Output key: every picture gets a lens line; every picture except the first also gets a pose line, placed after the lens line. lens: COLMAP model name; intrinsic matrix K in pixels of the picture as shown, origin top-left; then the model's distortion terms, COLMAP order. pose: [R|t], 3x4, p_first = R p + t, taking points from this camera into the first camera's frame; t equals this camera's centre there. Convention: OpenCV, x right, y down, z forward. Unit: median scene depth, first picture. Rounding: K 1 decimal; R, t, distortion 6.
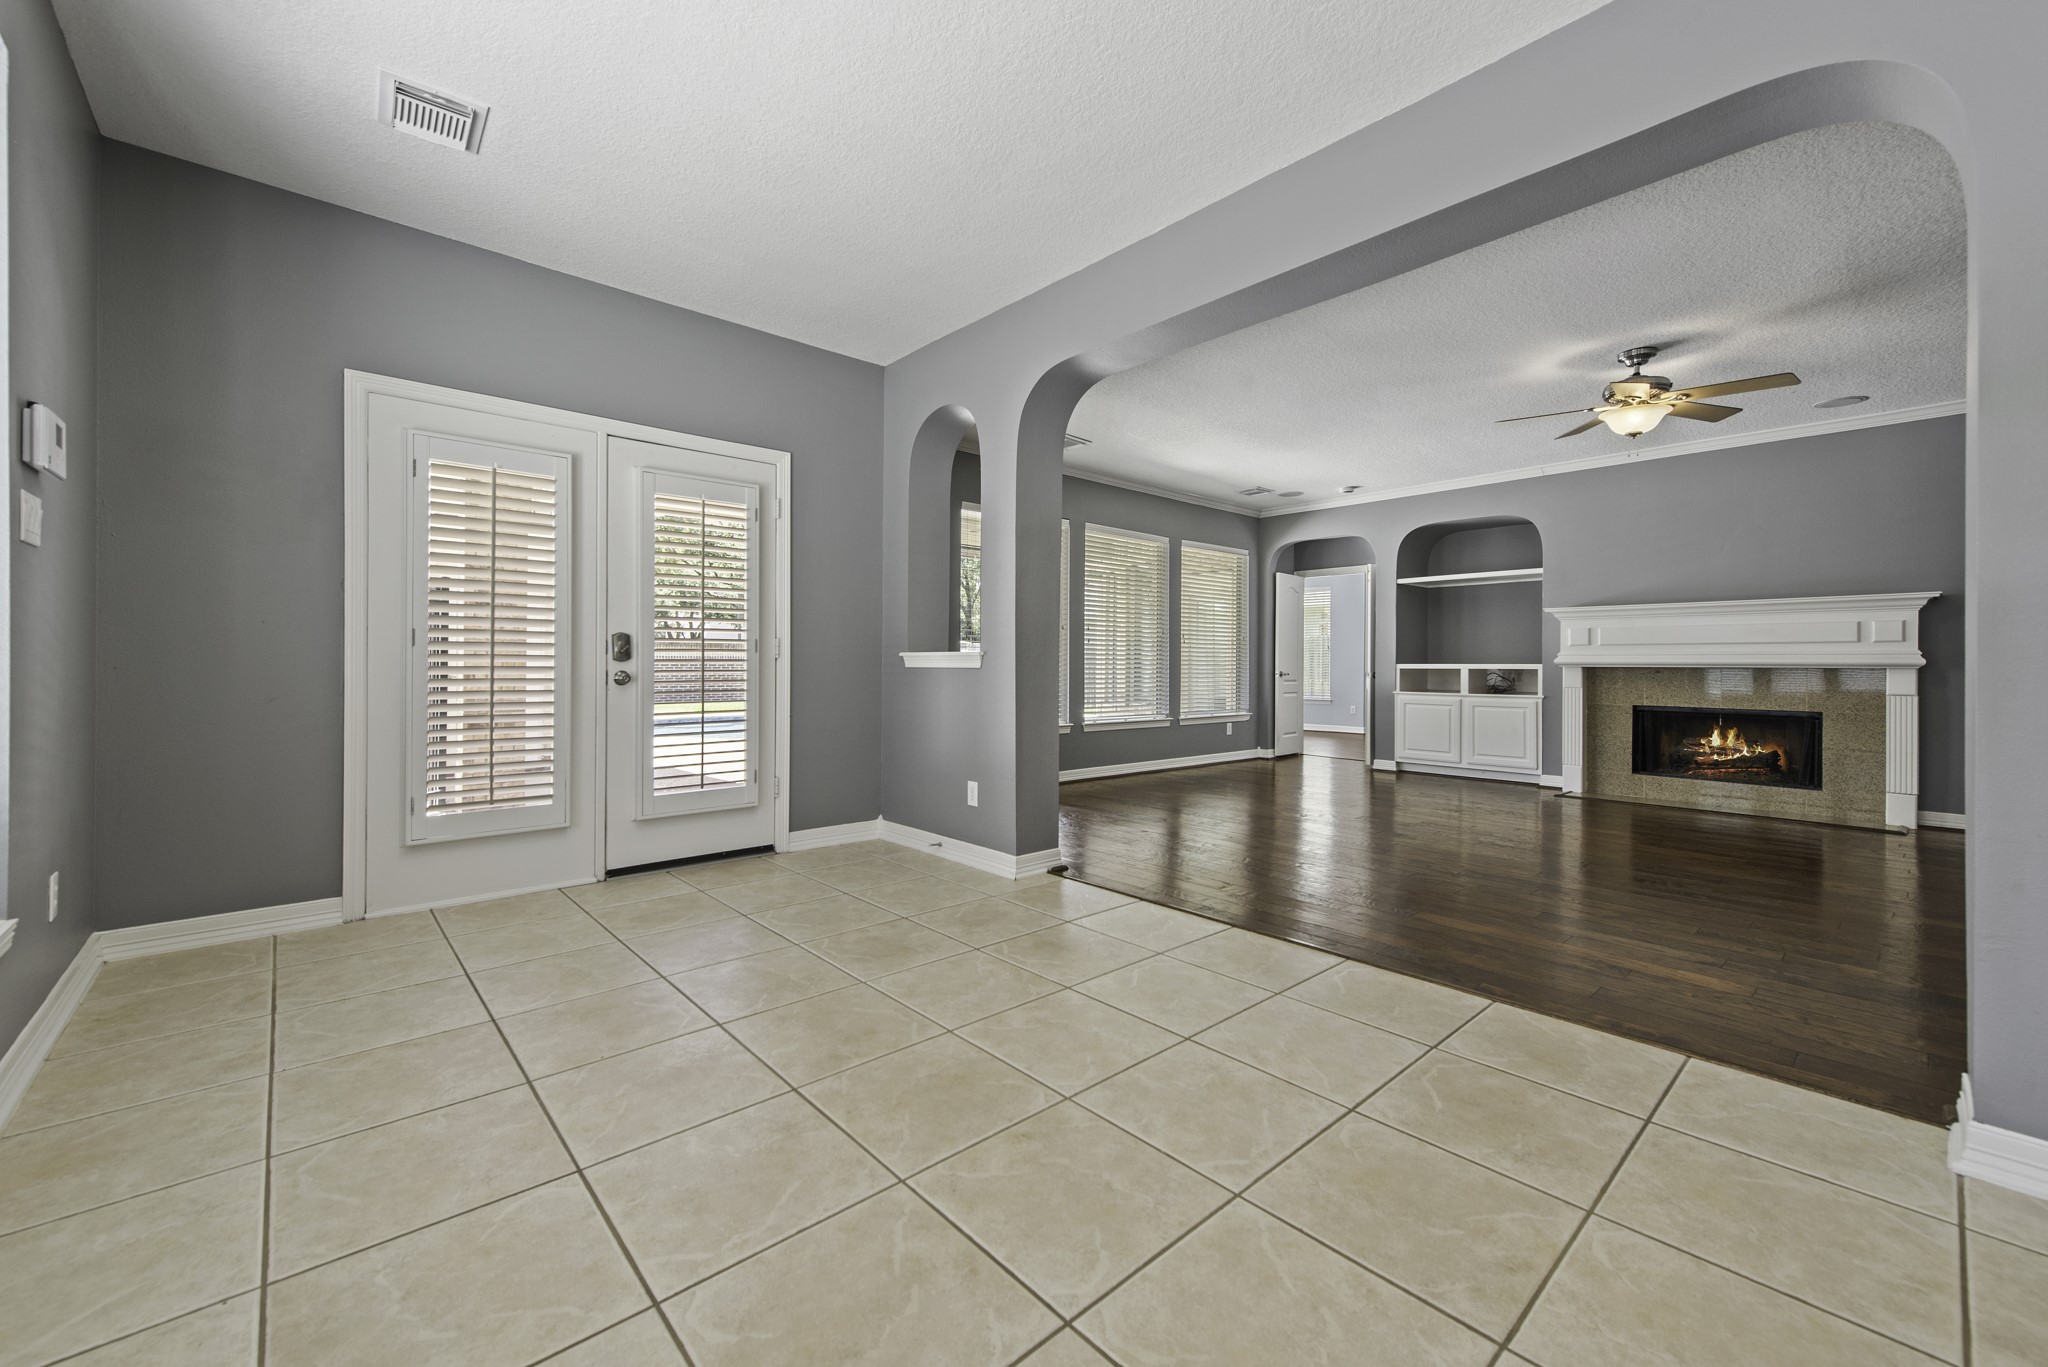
lens RADIAL K [[808.4, 0, 1025.5], [0, 808.4, 674.3], [0, 0, 1]] dist [0.008239, -0.000286]
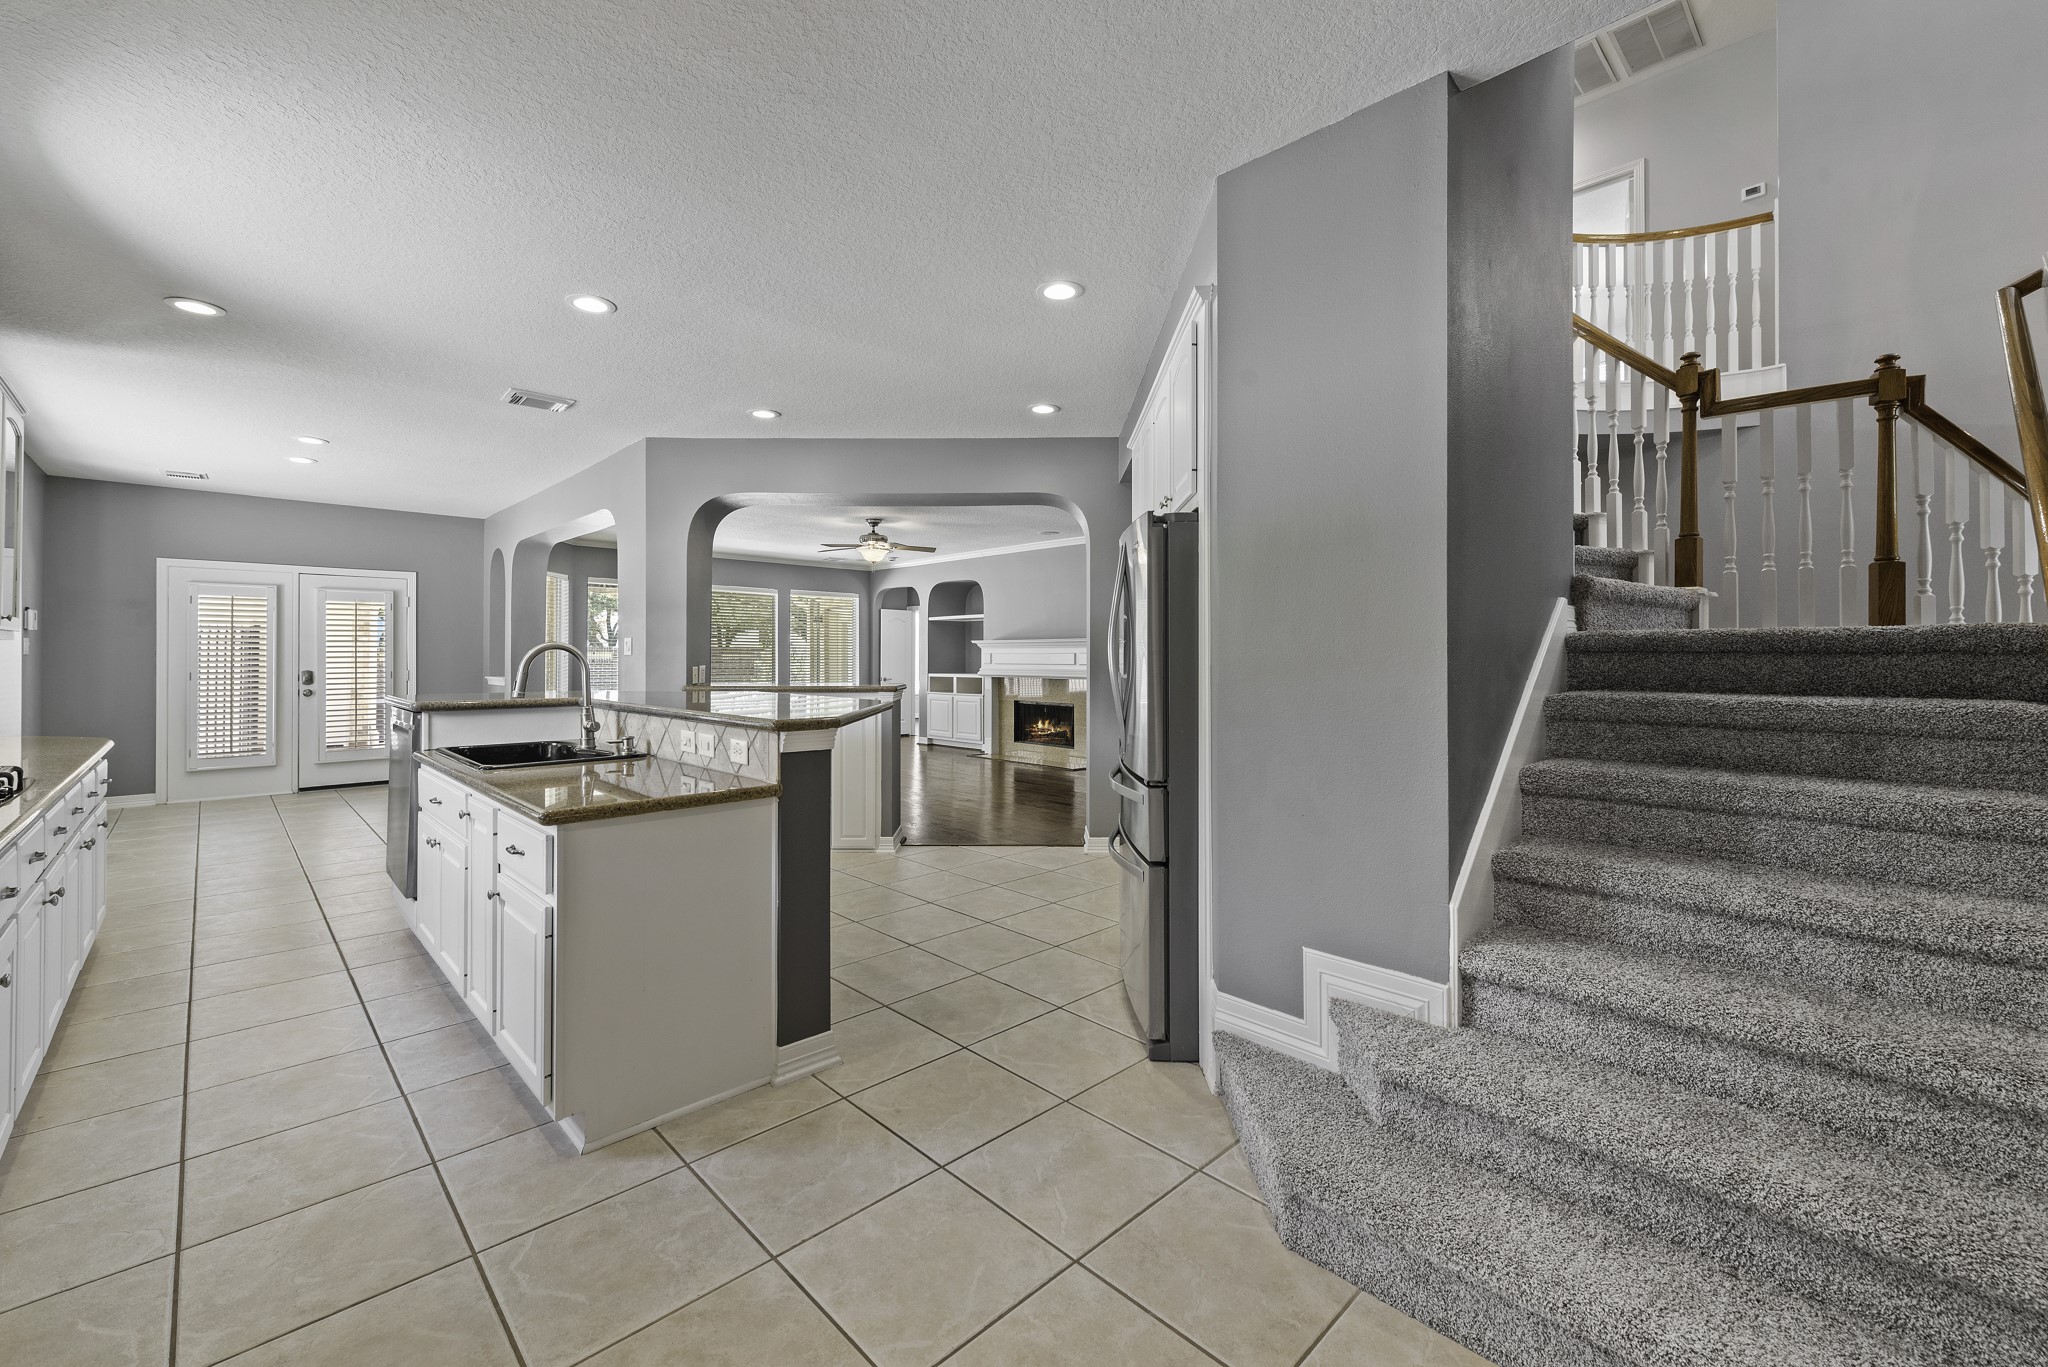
lens RADIAL K [[819.5, 0, 1026.1], [0, 819.5, 663.6], [0, 0, 1]] dist [0.004154, -0.001798]
pose [[0.998792, -0.002888, 0.049045, 0.737970], [0.002987, 0.999994, -0.001960, -0.036654], [-0.049039, 0.002104, 0.998795, -0.702920]]
